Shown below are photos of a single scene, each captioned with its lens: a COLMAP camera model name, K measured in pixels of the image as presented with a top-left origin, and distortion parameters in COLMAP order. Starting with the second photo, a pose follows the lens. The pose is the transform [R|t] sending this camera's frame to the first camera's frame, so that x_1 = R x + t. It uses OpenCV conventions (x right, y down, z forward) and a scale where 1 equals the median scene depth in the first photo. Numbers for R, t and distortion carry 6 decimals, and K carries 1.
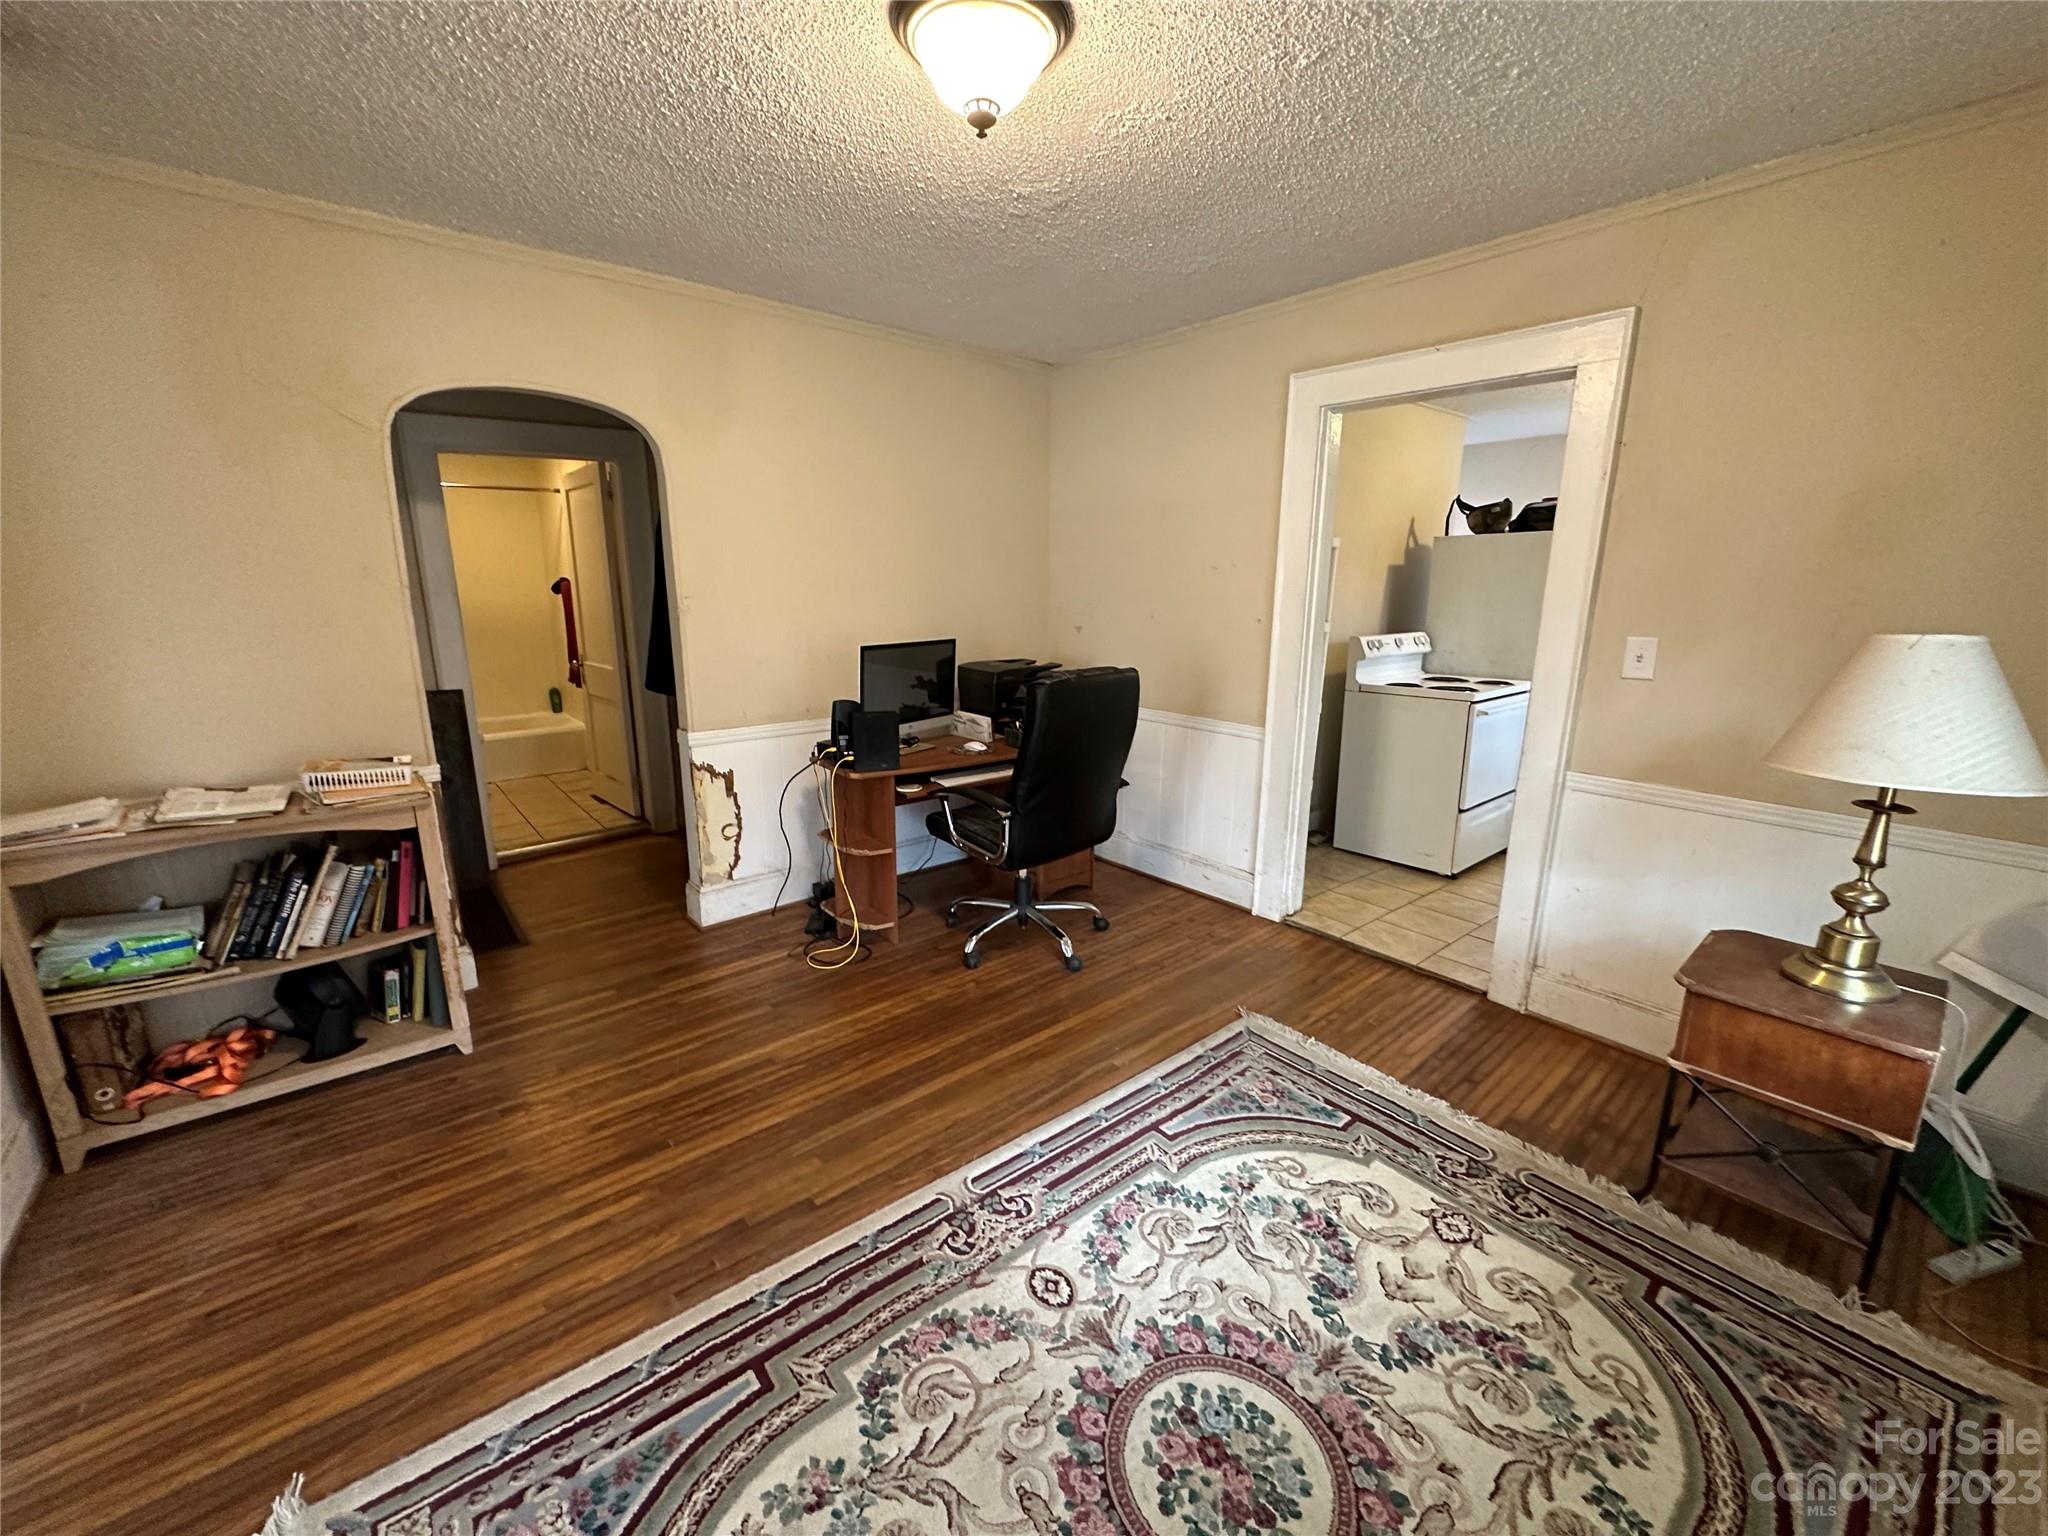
lens RADIAL K [[813.8, 0, 1025.2], [0, 813.8, 769.5], [0, 0, 1]] dist [-0.004556, 0.000589]
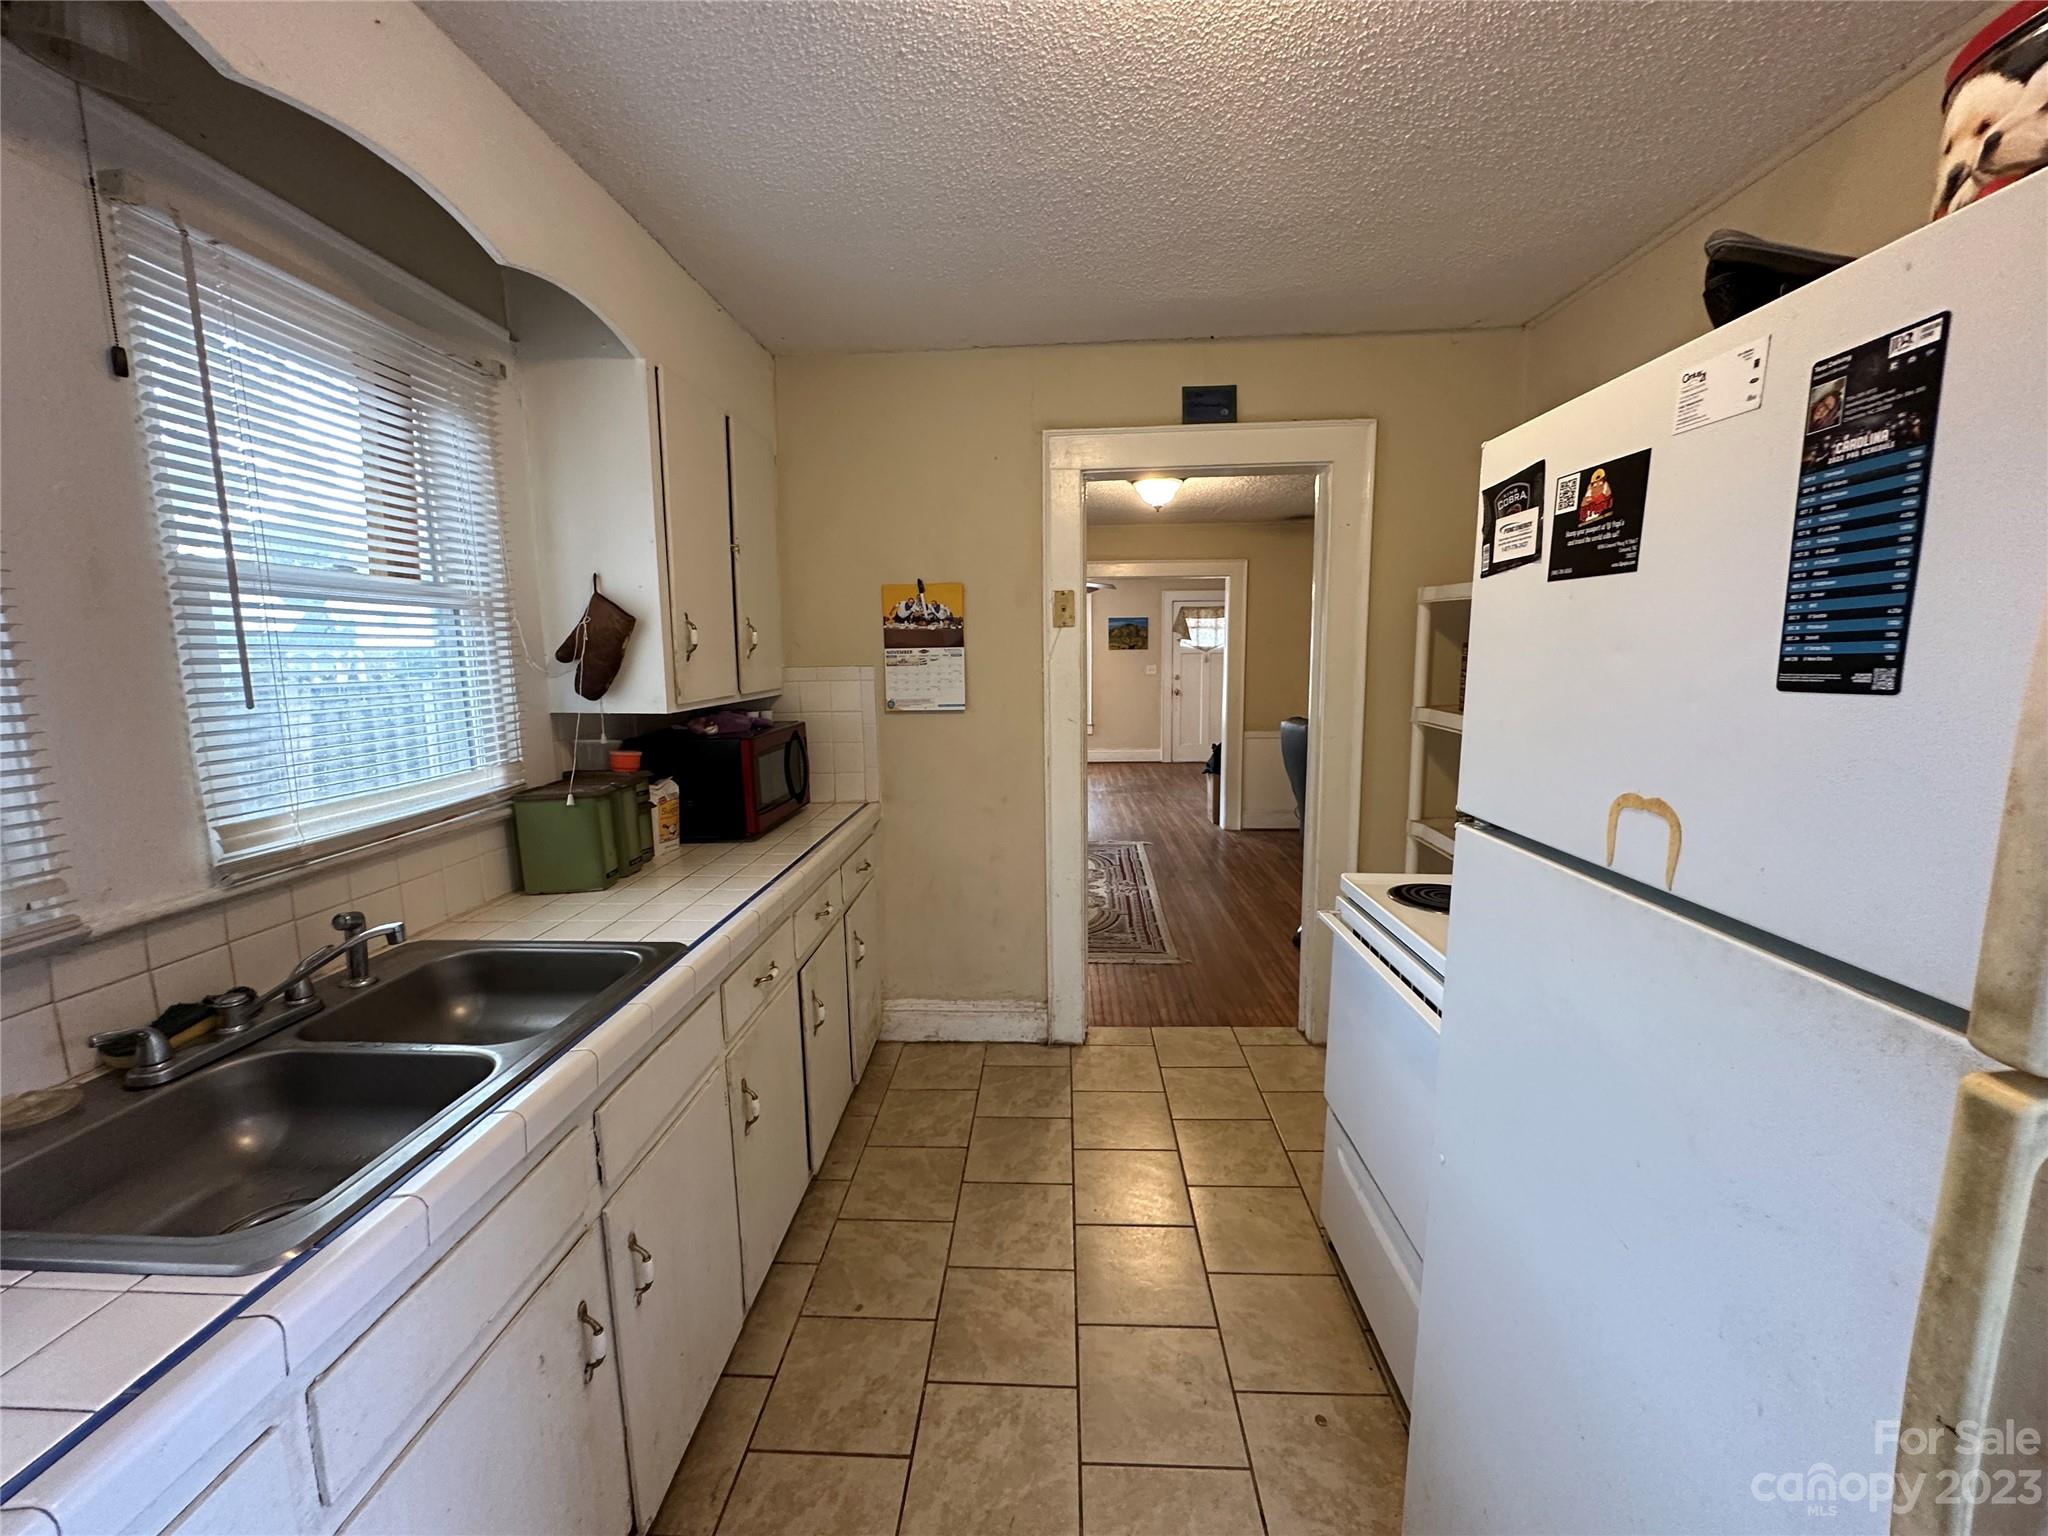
lens RADIAL K [[813.8, 0, 1023.3], [0, 813.8, 767.4], [0, 0, 1]] dist [-0.004556, 0.000589]
pose [[-0.682972, 0.101355, -0.723378, 2.366419], [-0.156102, 0.947195, 0.280096, -0.601506], [0.713569, 0.304219, -0.631086, 2.612336]]
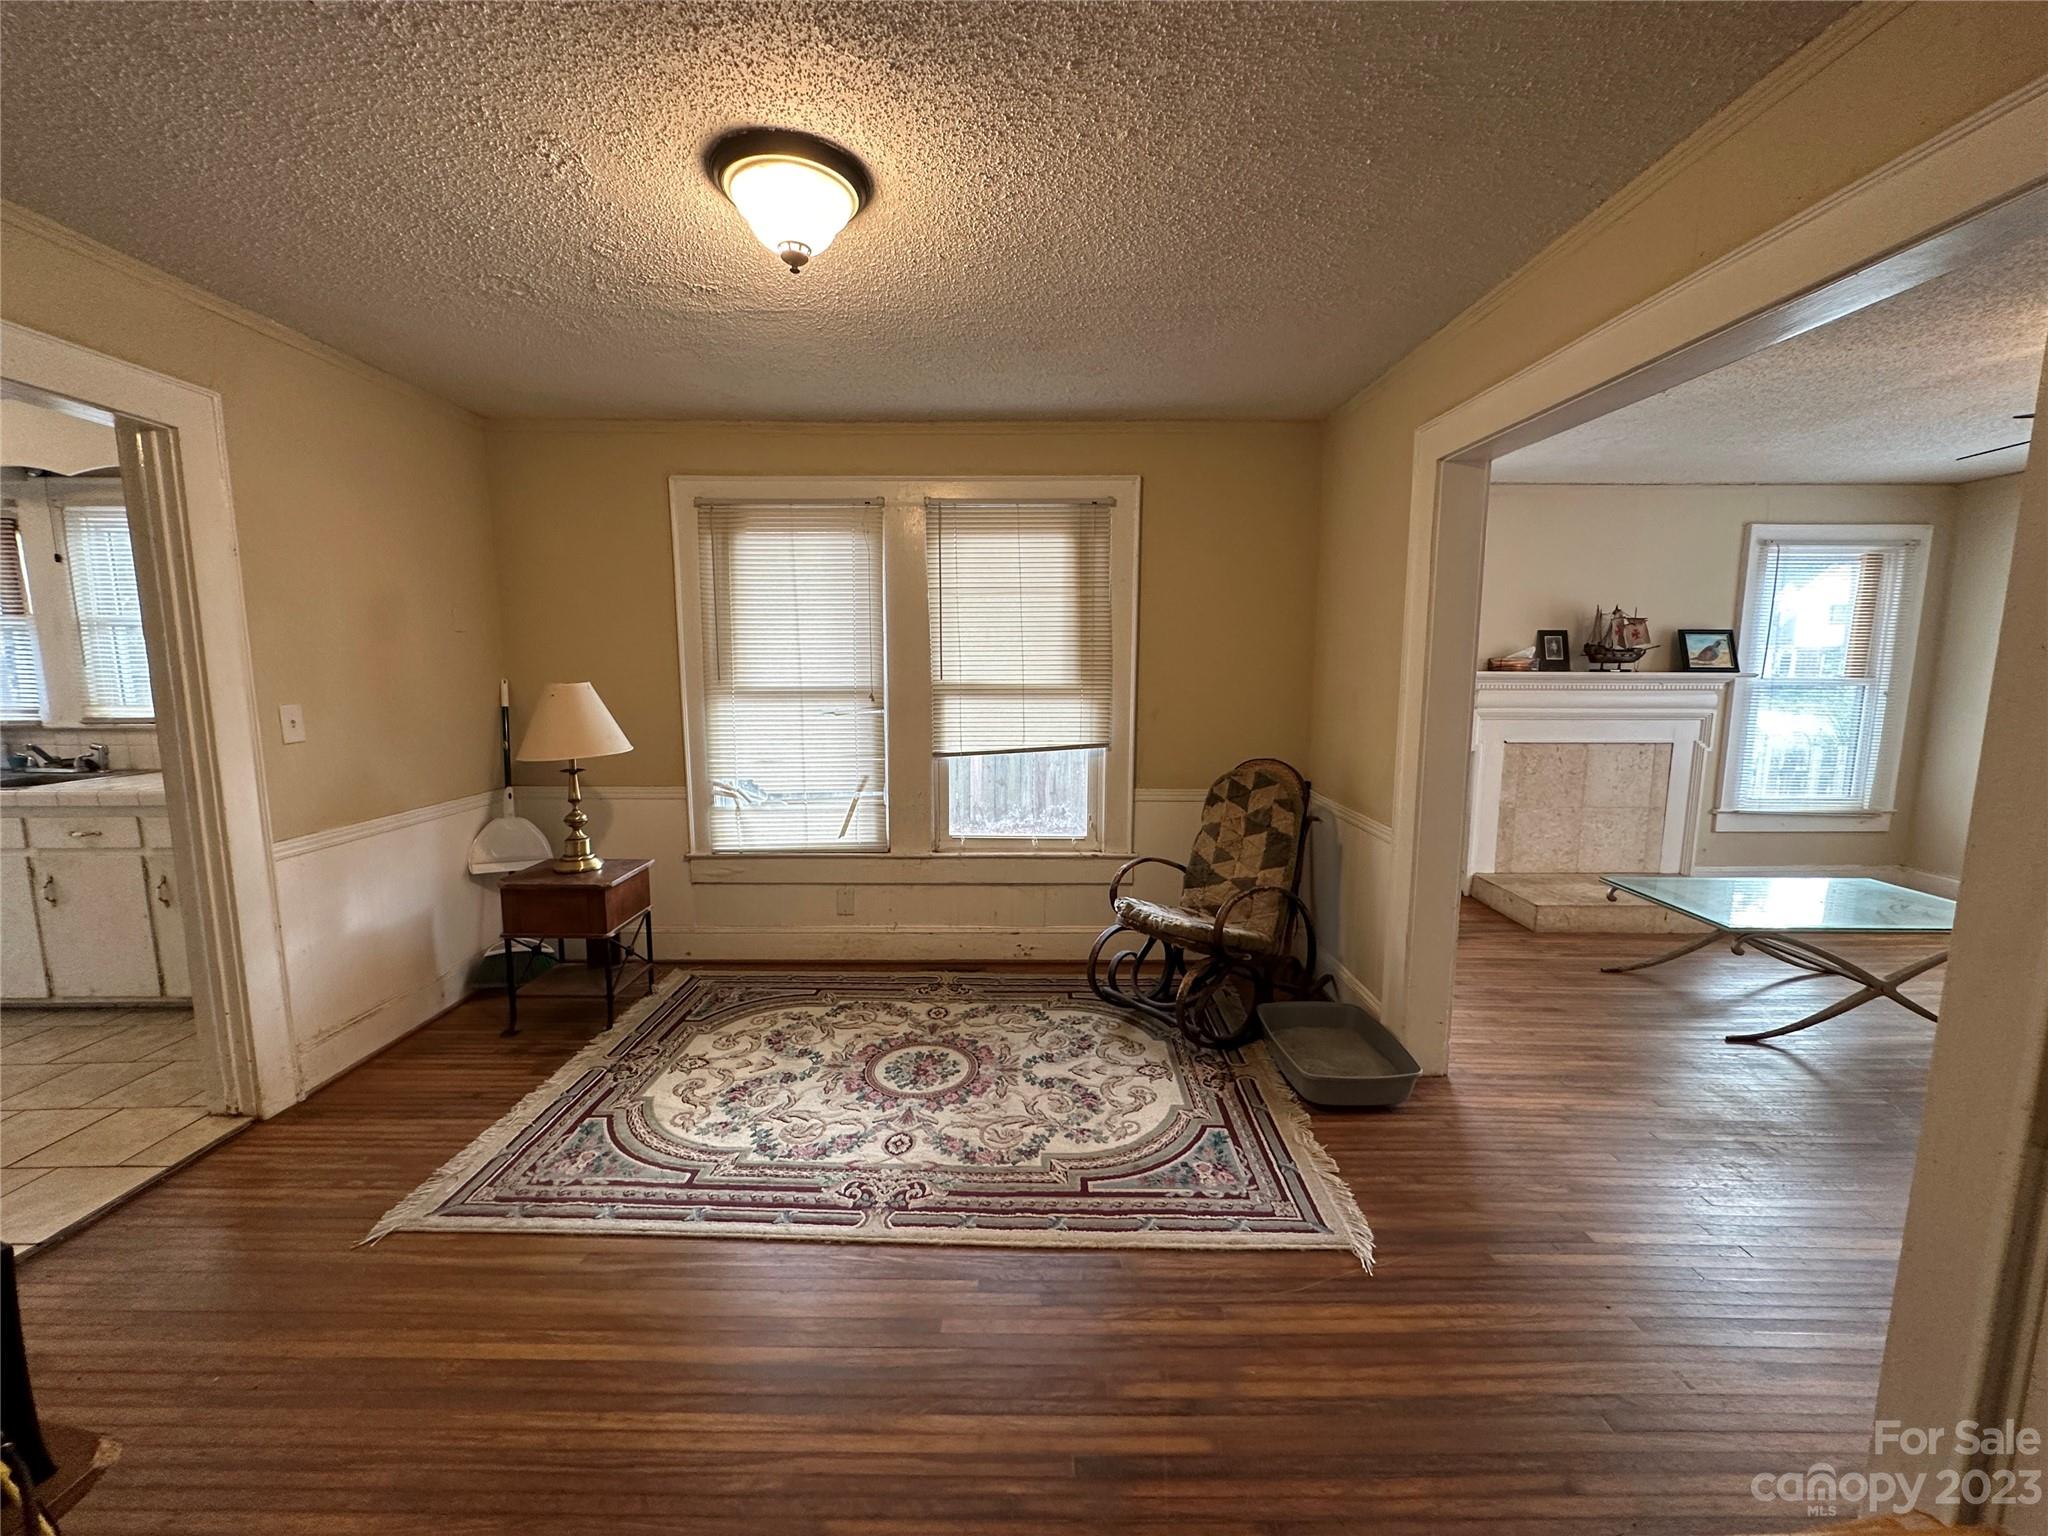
lens RADIAL K [[813.8, 0, 1023.0], [0, 813.8, 769.8], [0, 0, 1]] dist [-0.004556, 0.000589]
pose [[-0.764446, -0.096622, 0.637406, -0.992241], [0.135297, 0.942643, 0.305154, -0.397748], [-0.630331, 0.319513, -0.707527, 1.673698]]
